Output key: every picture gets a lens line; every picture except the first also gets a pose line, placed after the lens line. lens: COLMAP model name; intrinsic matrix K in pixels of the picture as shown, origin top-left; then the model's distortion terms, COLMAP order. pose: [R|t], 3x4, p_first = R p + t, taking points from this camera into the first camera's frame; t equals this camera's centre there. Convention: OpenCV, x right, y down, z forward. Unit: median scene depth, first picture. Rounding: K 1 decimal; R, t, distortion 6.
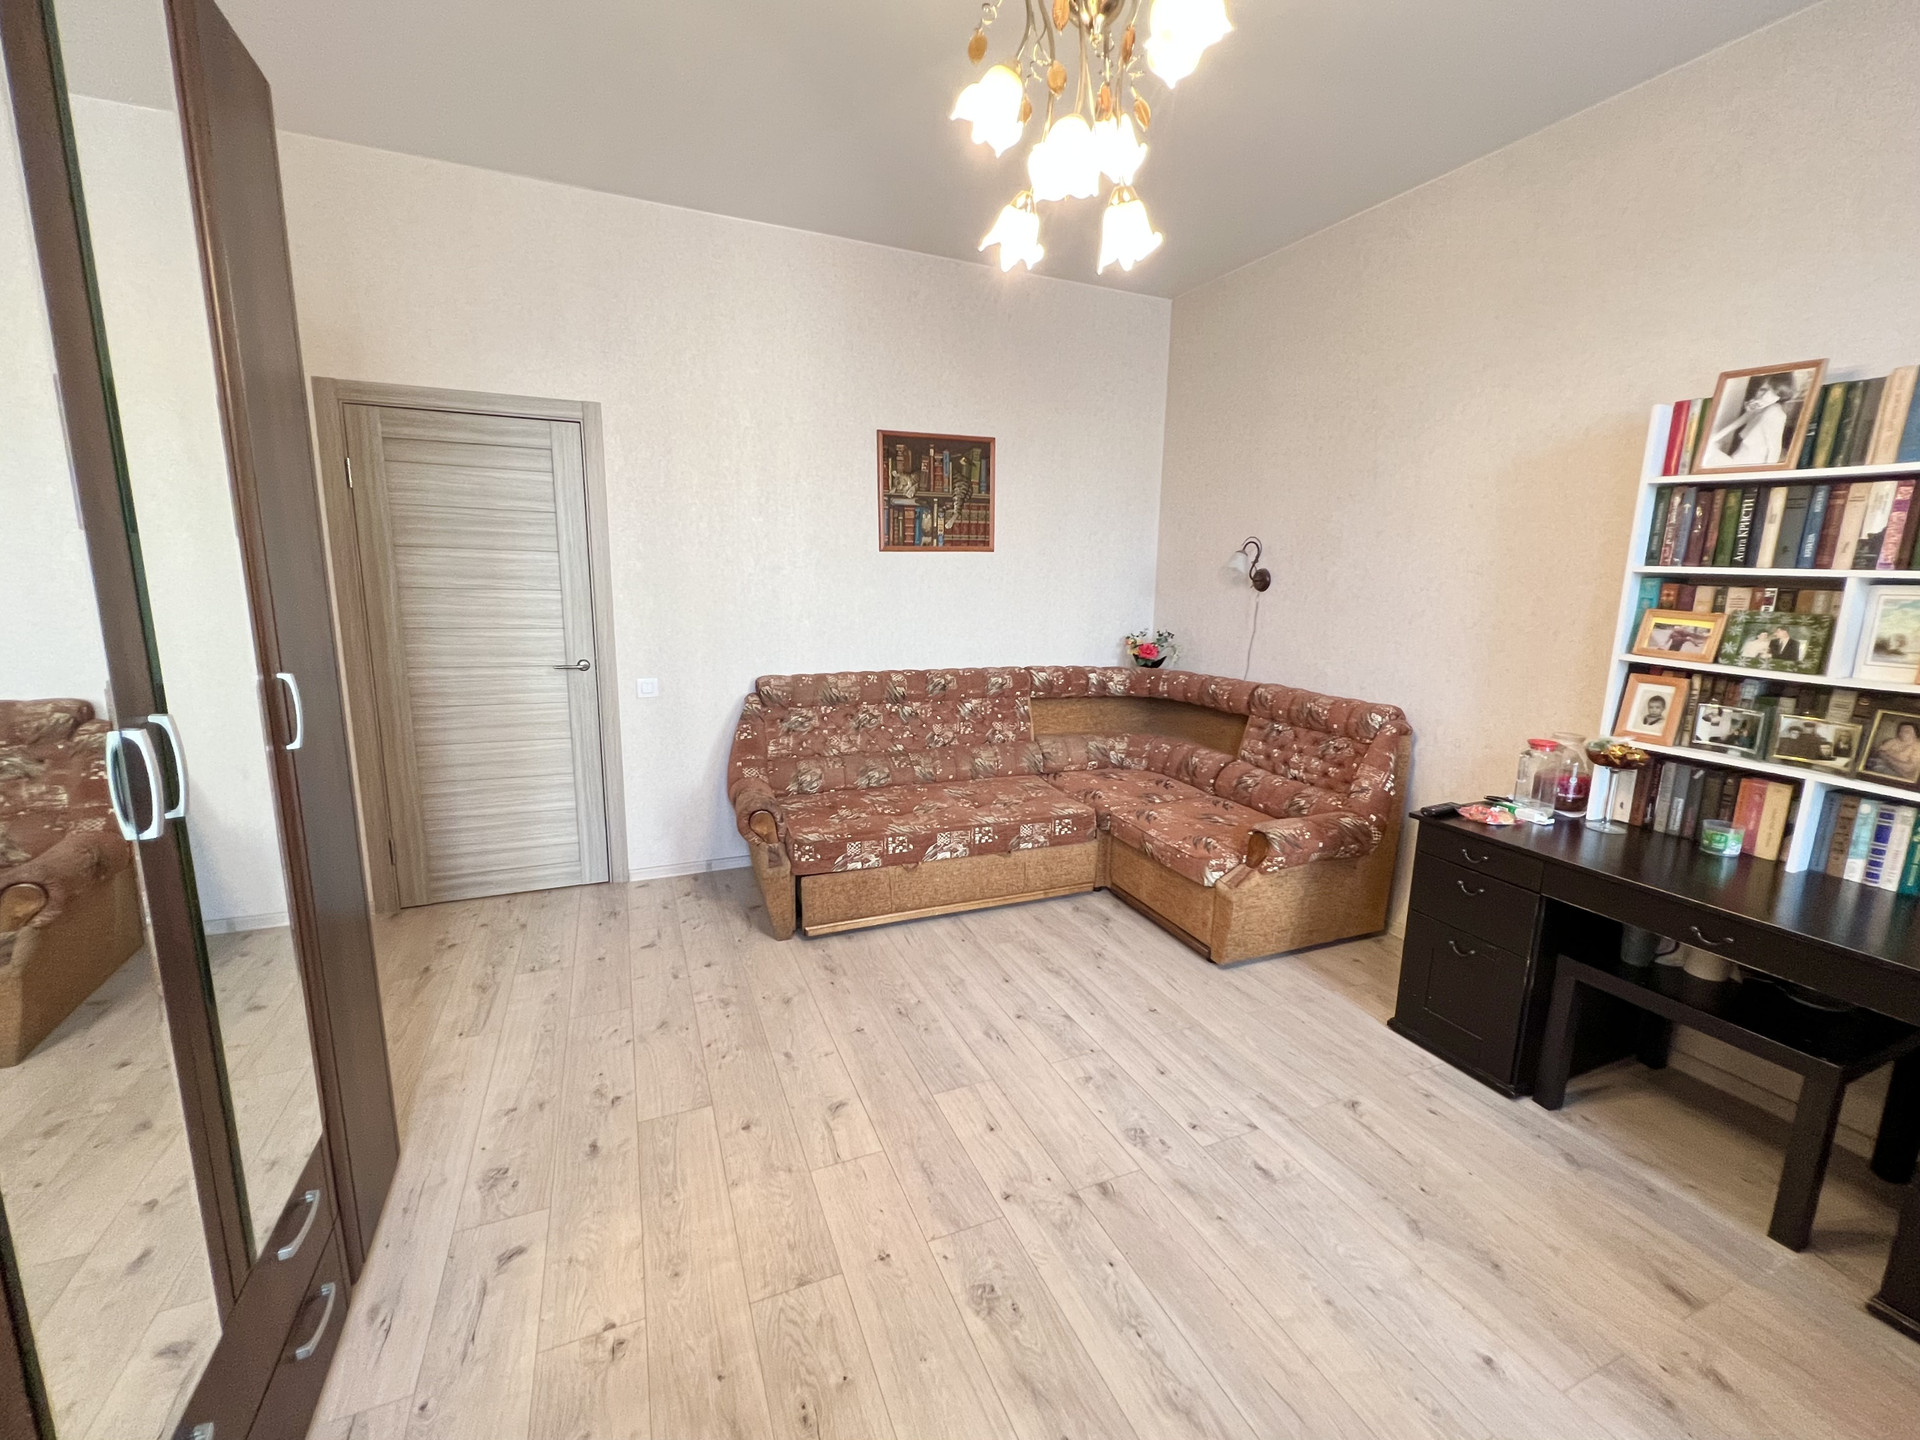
lens RADIAL K [[777.0, 0, 955.6], [0, 777.0, 714.0], [0, 0, 1]] dist [-0.002511, 0.000082]
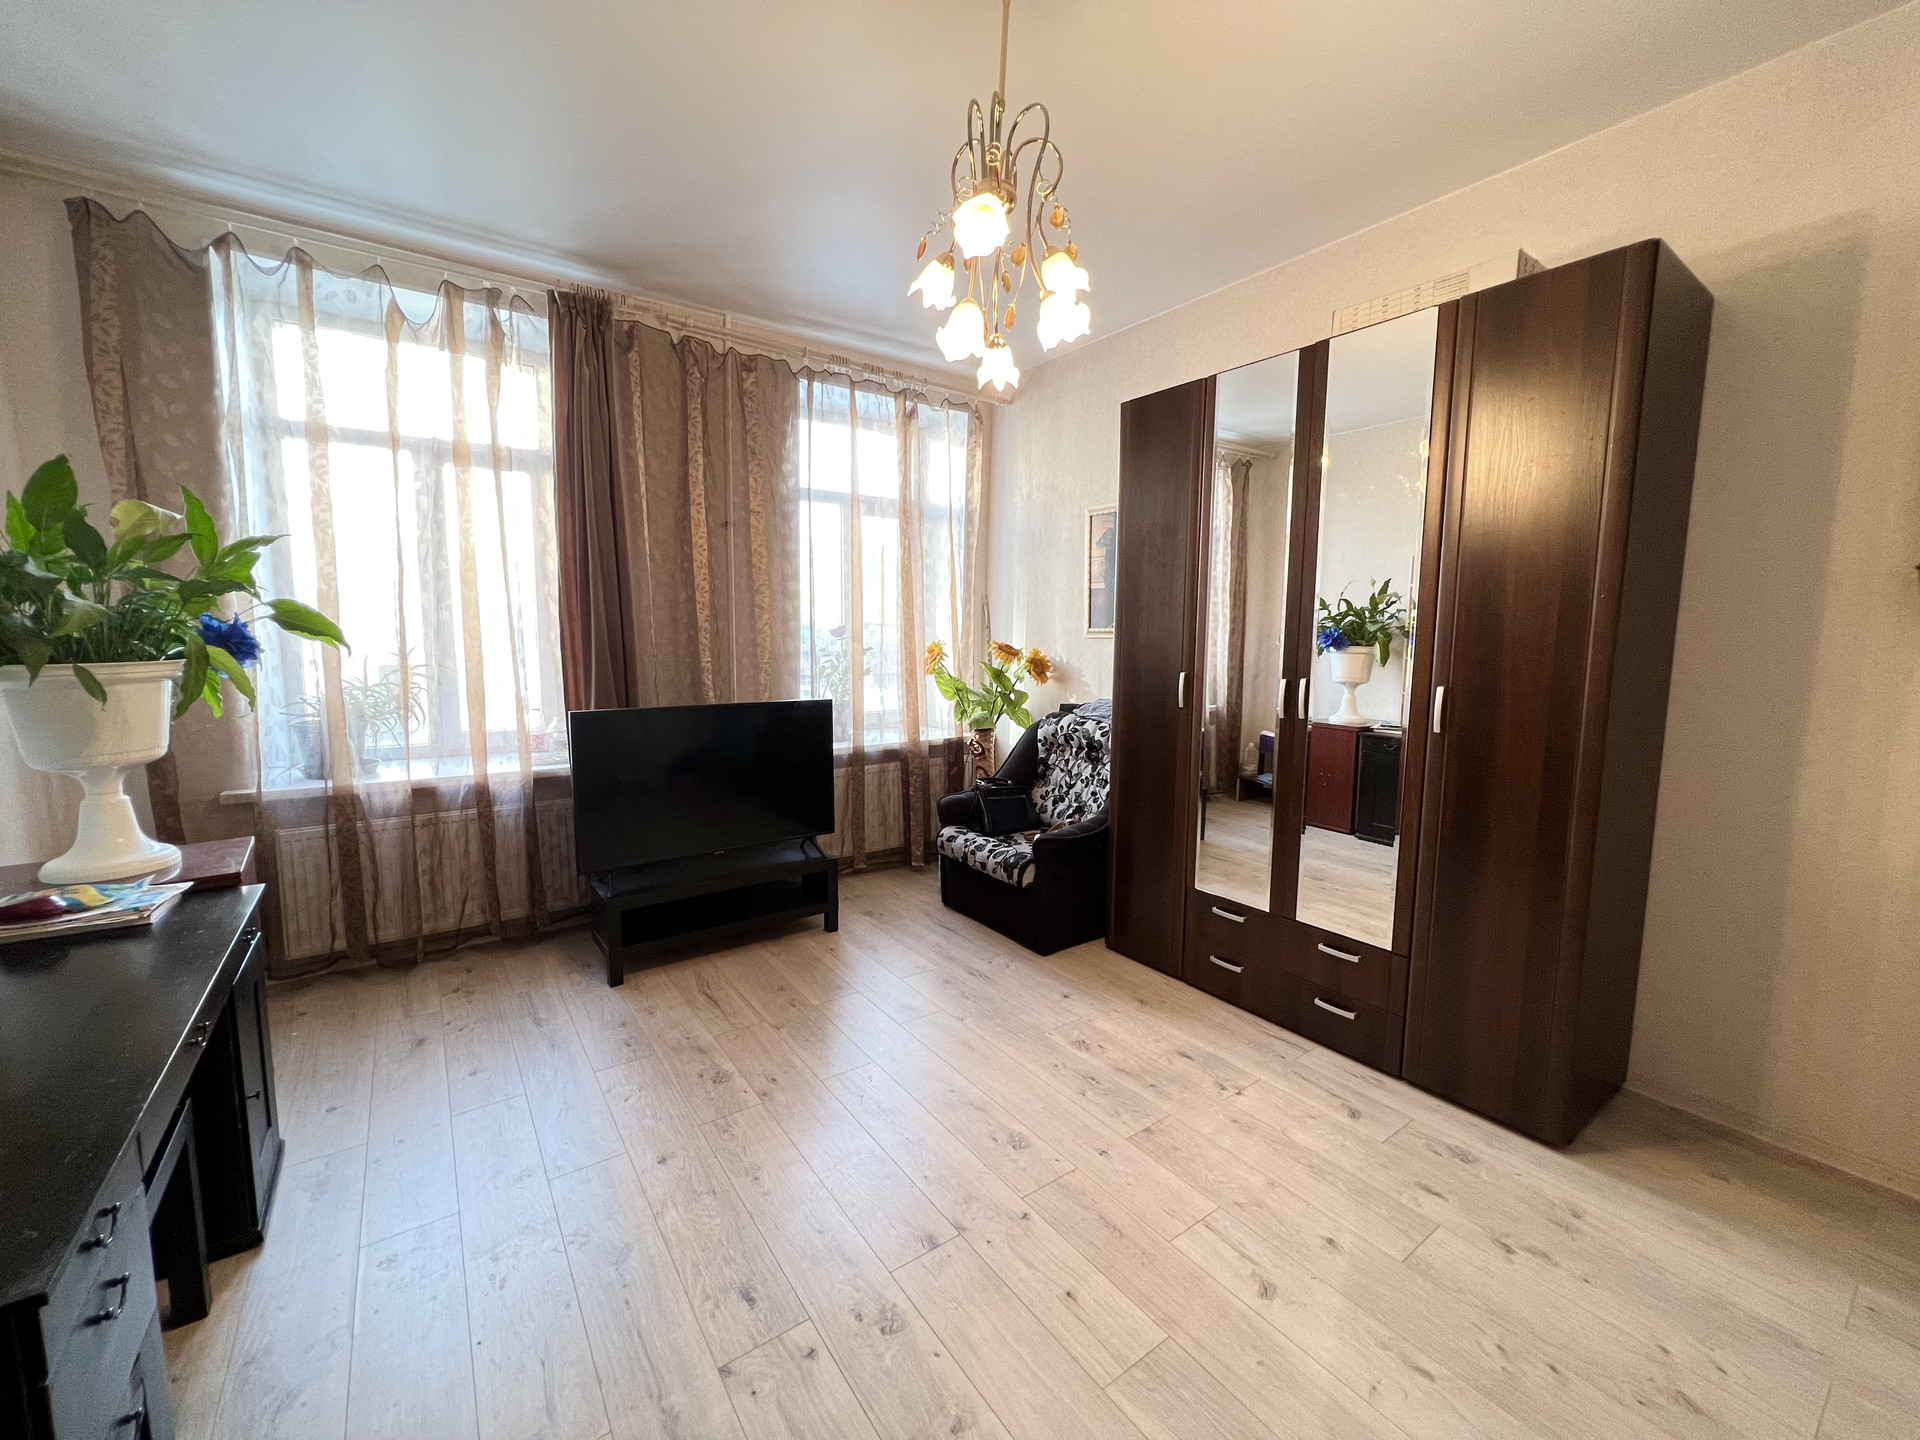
lens RADIAL K [[777.0, 0, 946.5], [0, 777.0, 720.2], [0, 0, 1]] dist [-0.002511, 0.000082]
pose [[-0.978901, -0.002099, -0.204326, 0.201737], [-0.060909, 0.957487, 0.281973, -0.152932], [0.195047, 0.288469, -0.937412, 0.933150]]
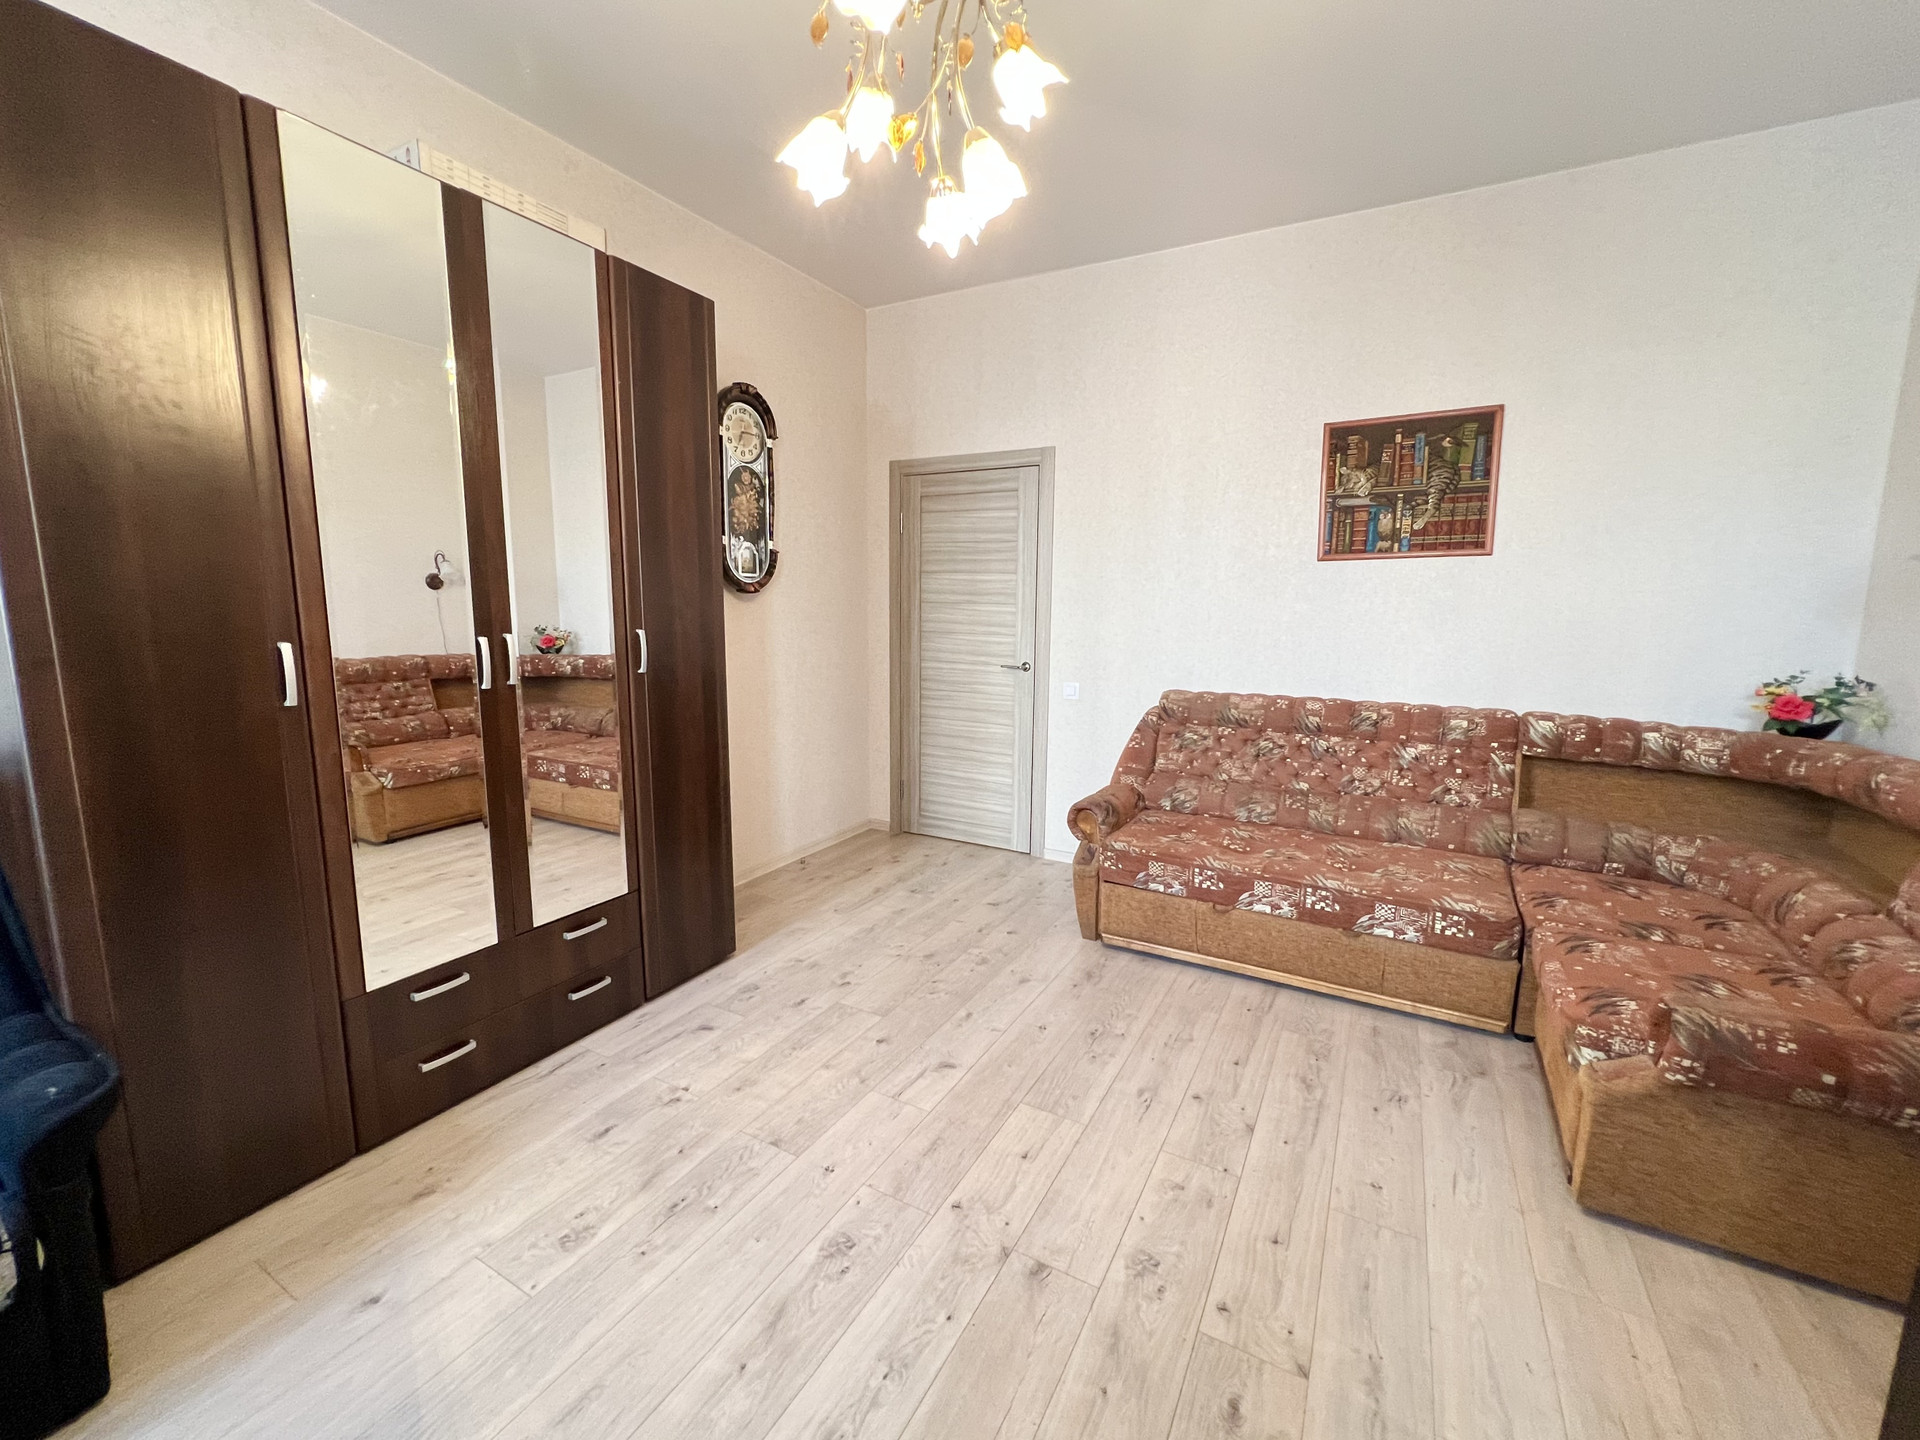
lens RADIAL K [[777.0, 0, 973.6], [0, 777.0, 714.0], [0, 0, 1]] dist [-0.002511, 0.000082]
pose [[0.625112, 0.100623, -0.774022, 0.404702], [-0.139076, 0.990146, 0.016399, 0.000975], [0.768045, 0.097397, 0.632947, 0.186963]]
